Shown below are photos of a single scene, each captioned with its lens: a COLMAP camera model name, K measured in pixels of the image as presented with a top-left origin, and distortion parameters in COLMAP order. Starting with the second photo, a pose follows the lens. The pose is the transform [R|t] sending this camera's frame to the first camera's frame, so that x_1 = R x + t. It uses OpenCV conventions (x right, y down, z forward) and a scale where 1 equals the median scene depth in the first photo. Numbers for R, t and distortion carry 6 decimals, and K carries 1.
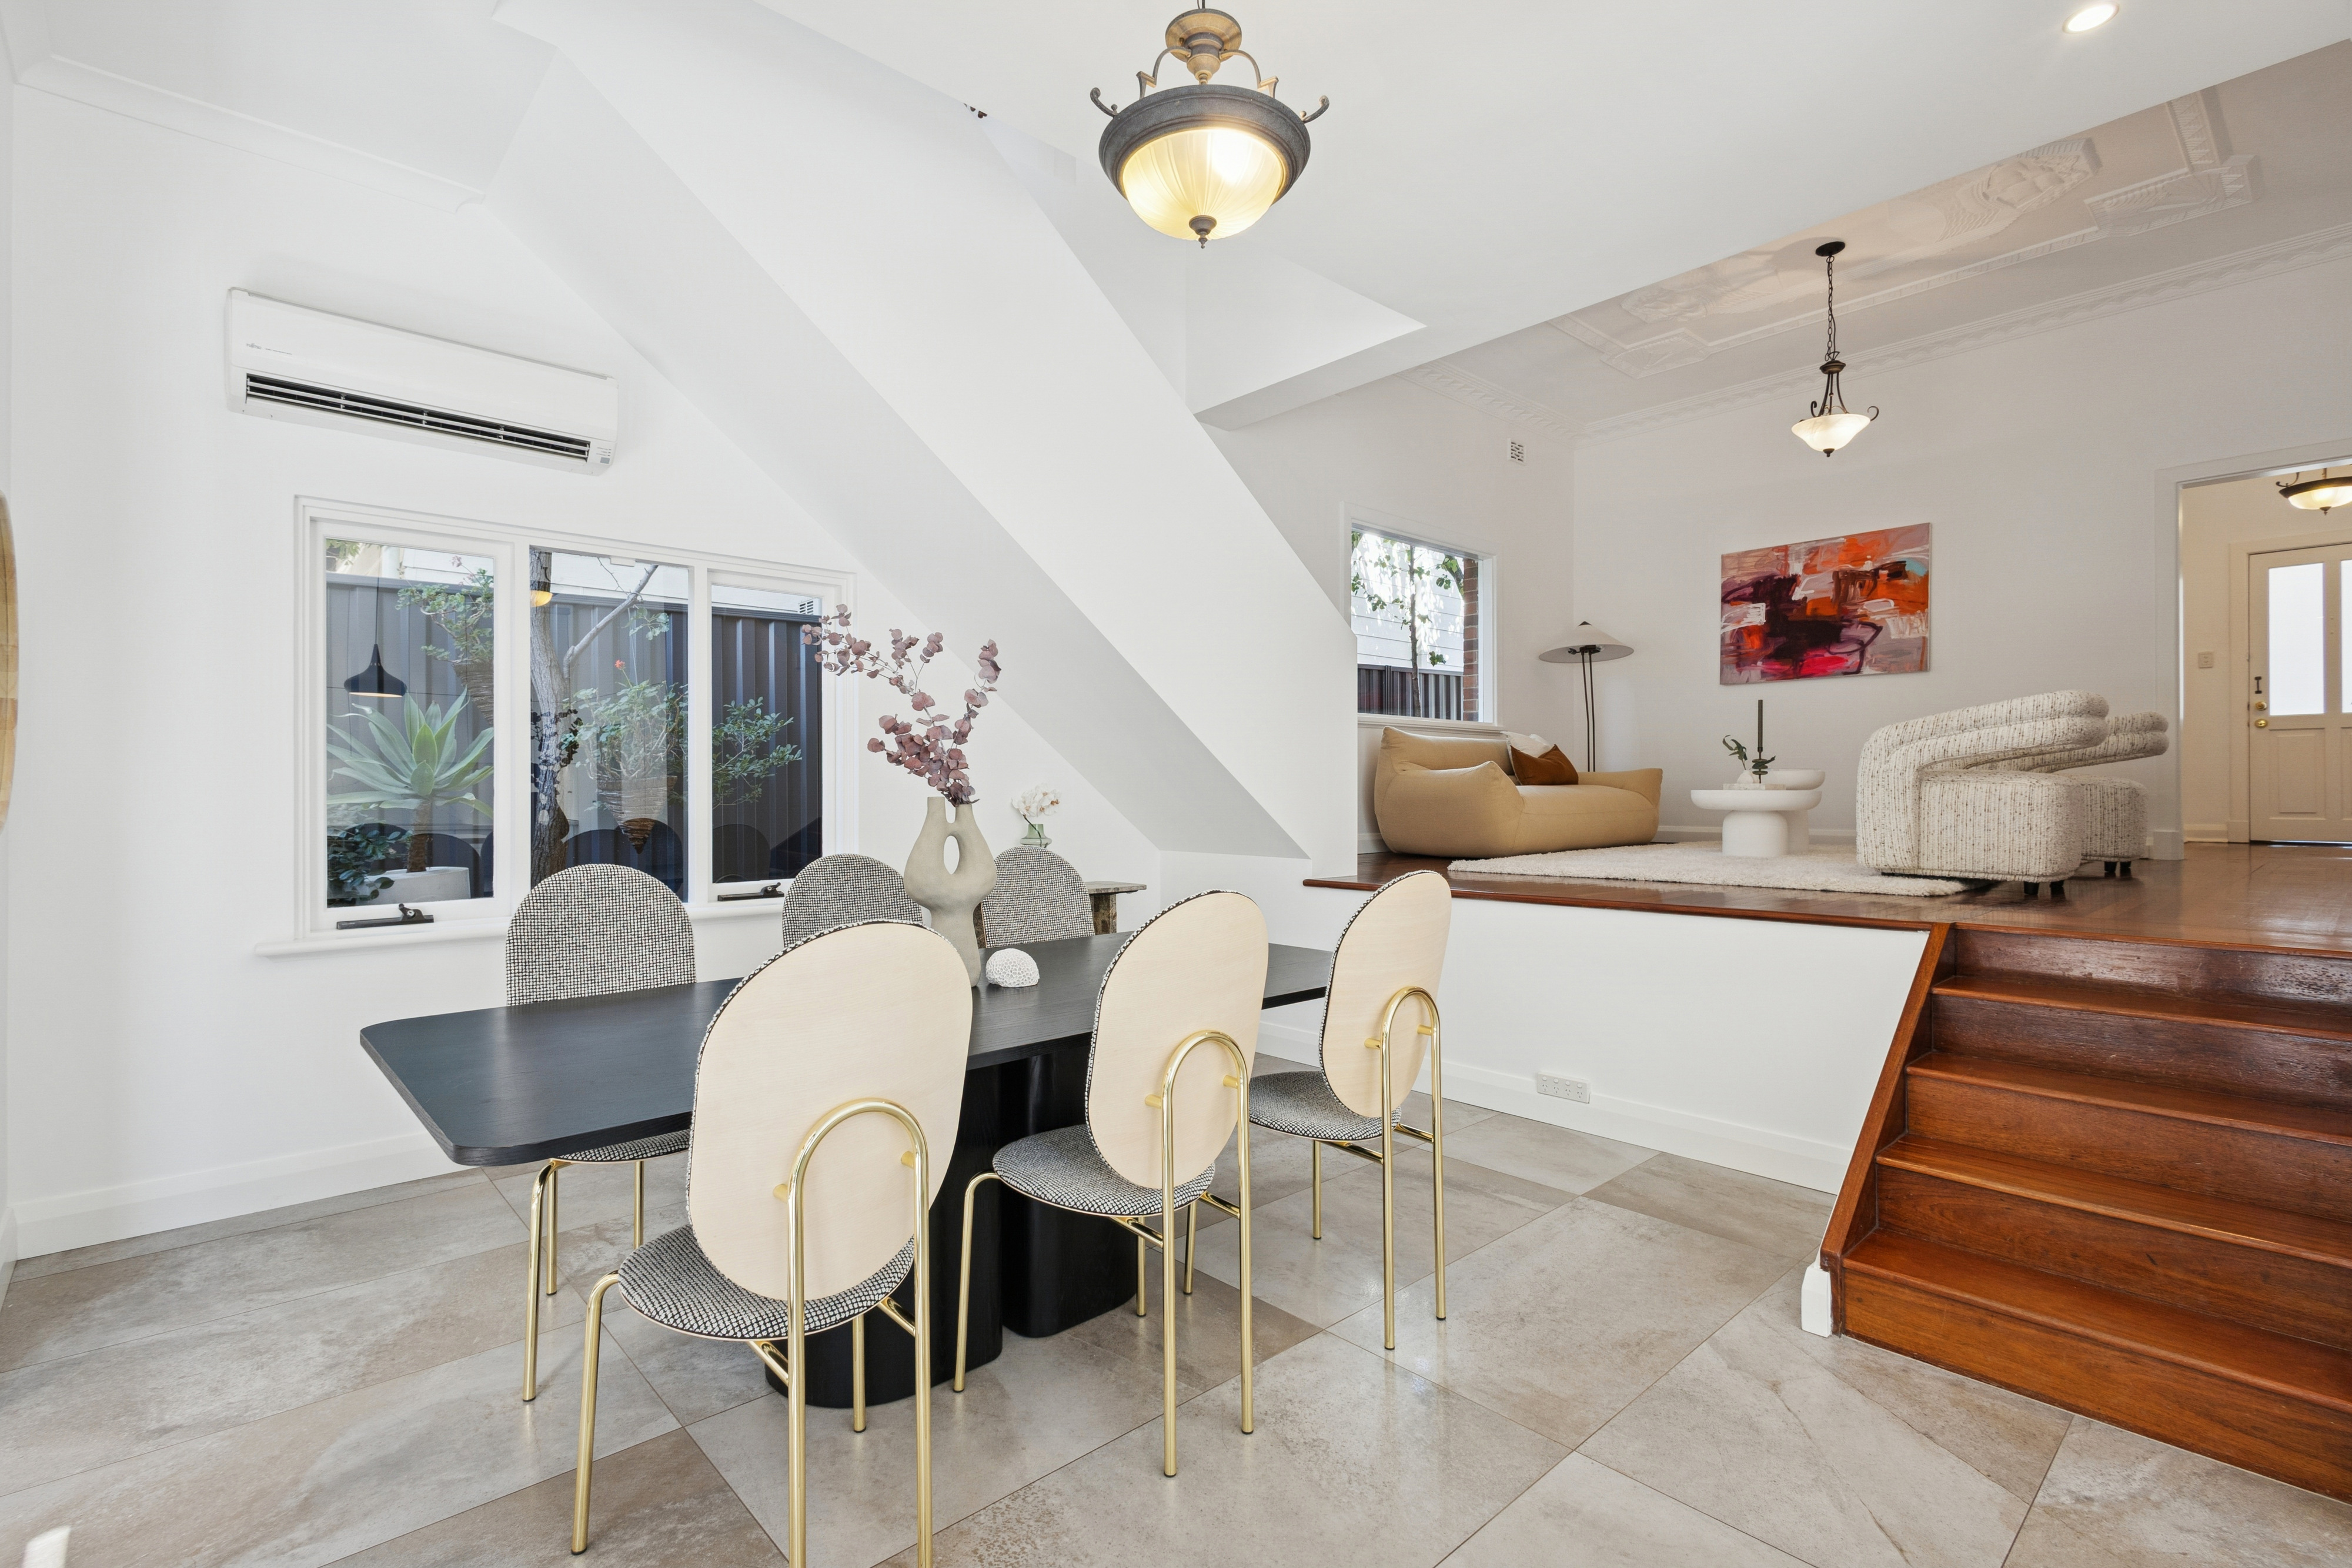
lens RADIAL K [[1084.9, 0, 1176.5], [0, 1084.9, 788.1], [0, 0, 1]] dist [0.010689, -0.003338]
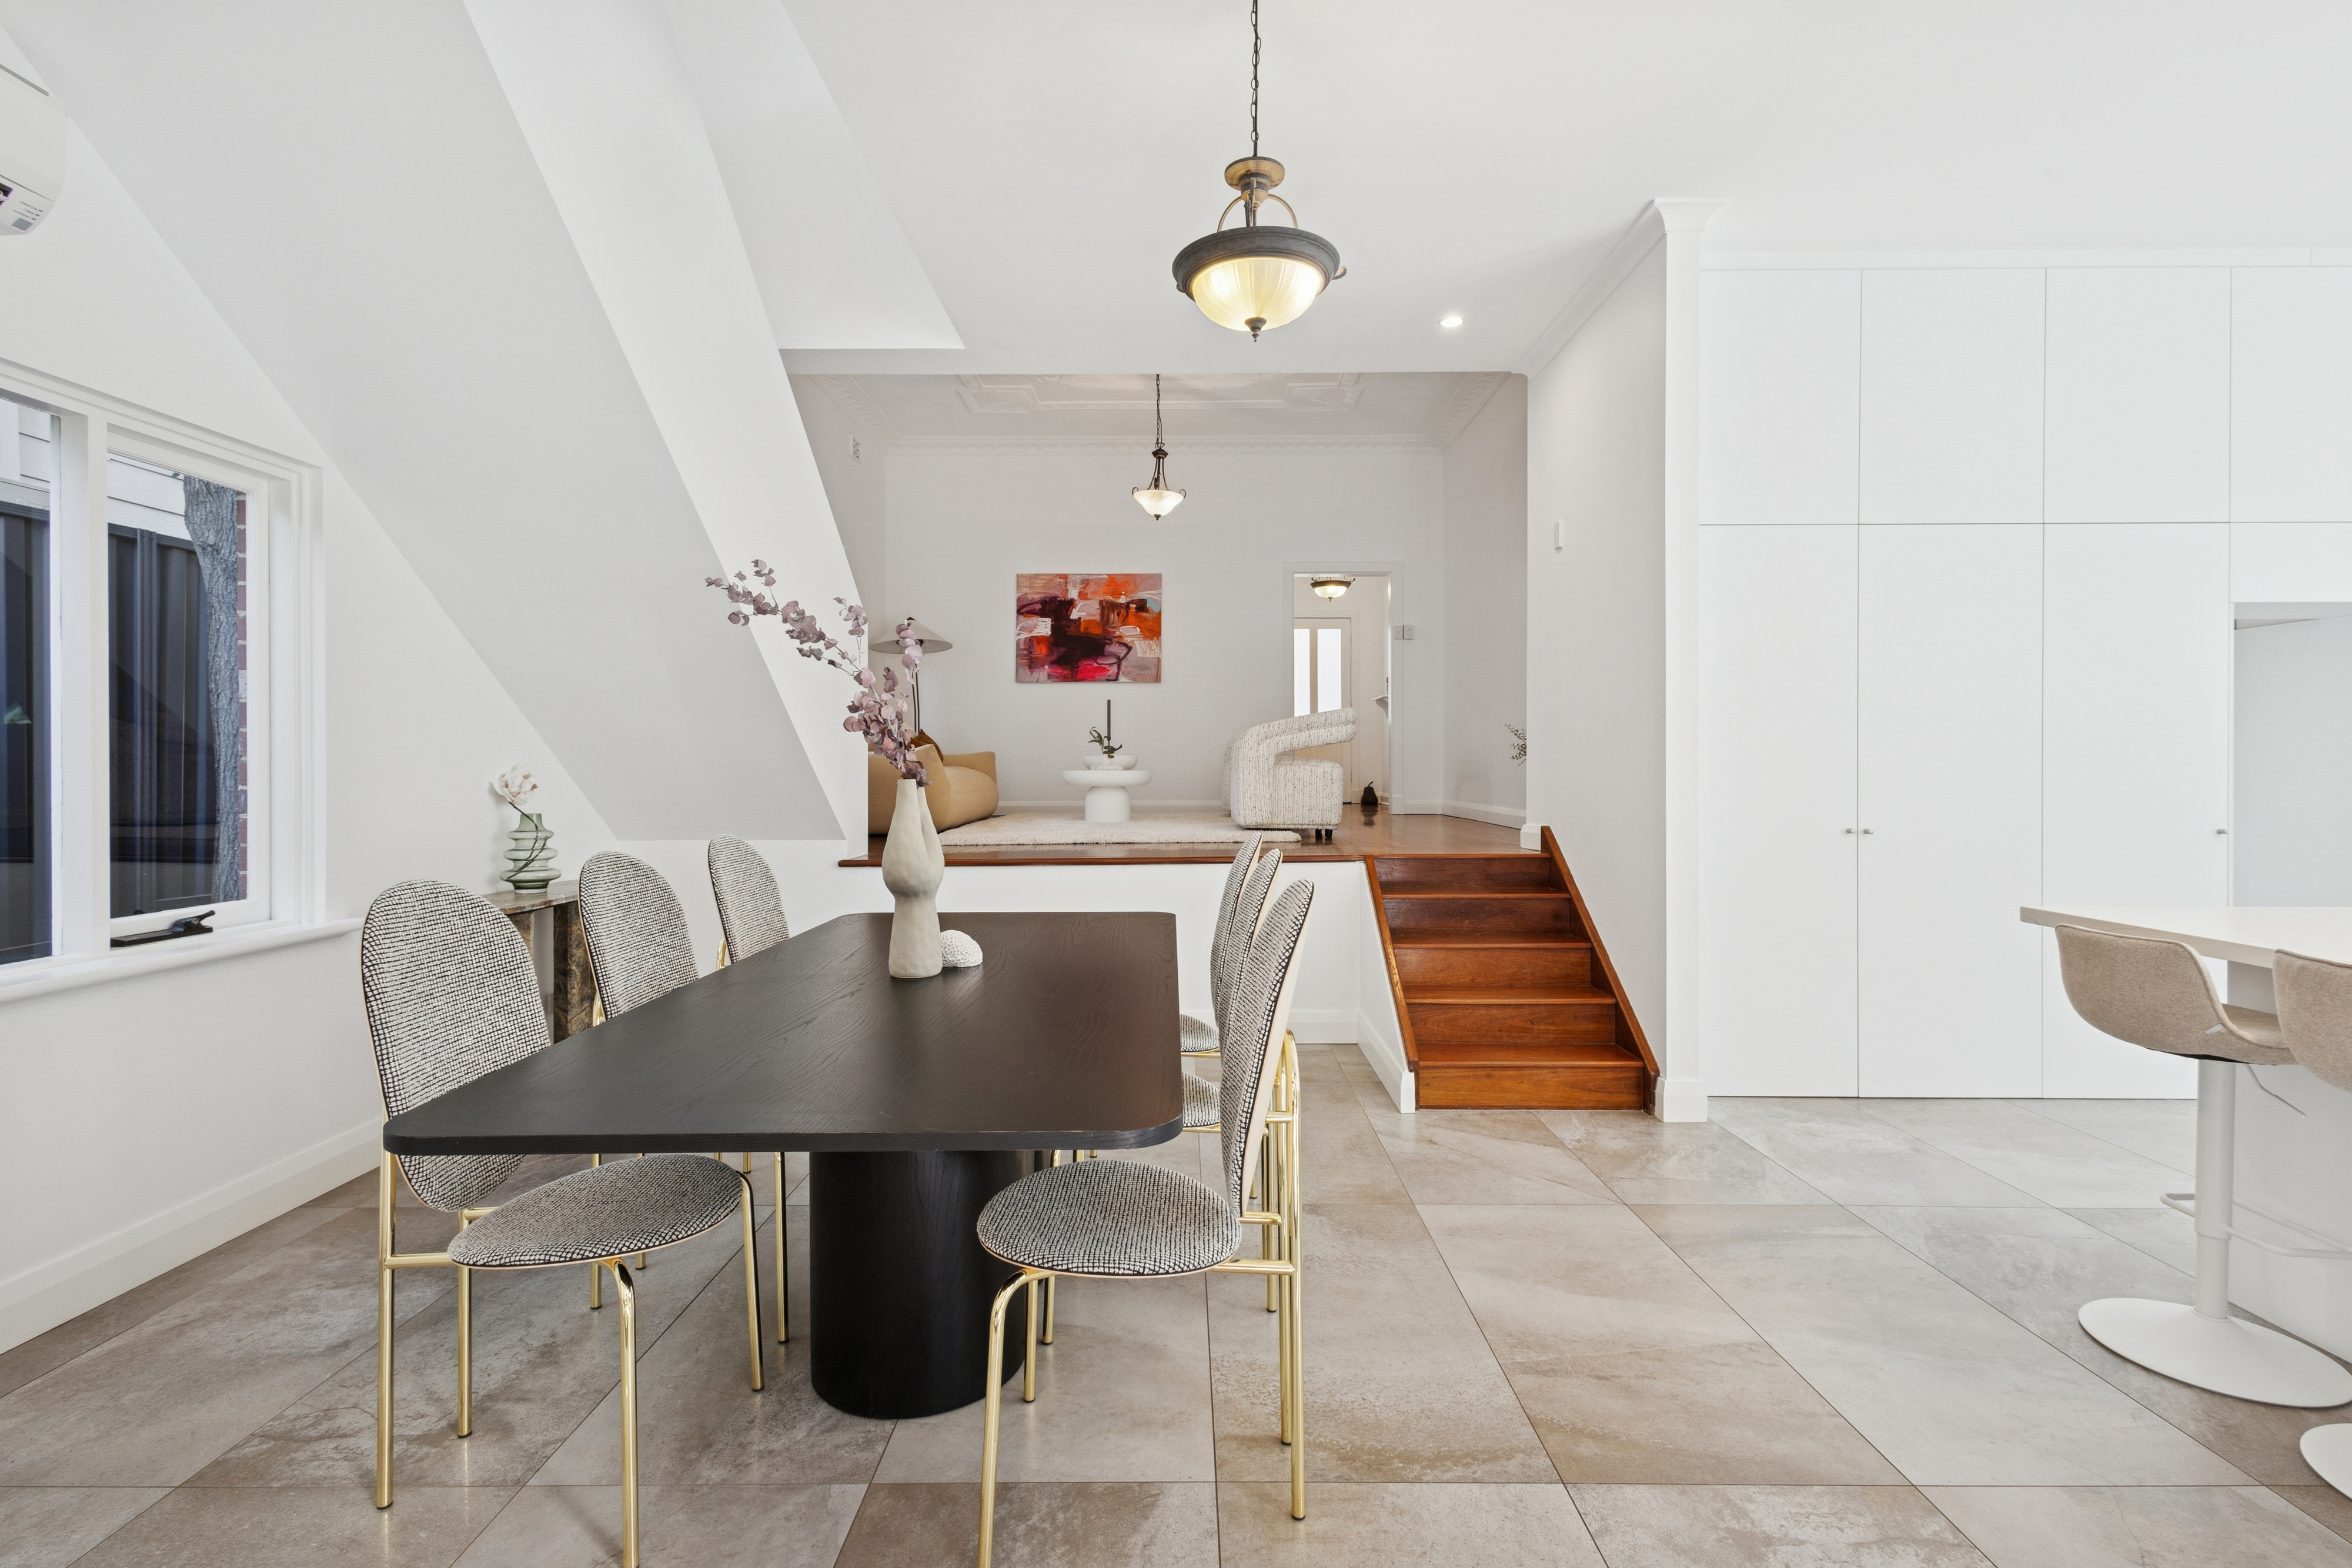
lens RADIAL K [[1084.9, 0, 1189.3], [0, 1084.9, 771.0], [0, 0, 1]] dist [0.010689, -0.003338]
pose [[0.671033, -0.001687, 0.741426, -0.295761], [-0.000659, 0.999996, 0.002872, -0.000863], [-0.741427, -0.002416, 0.671029, 0.064509]]
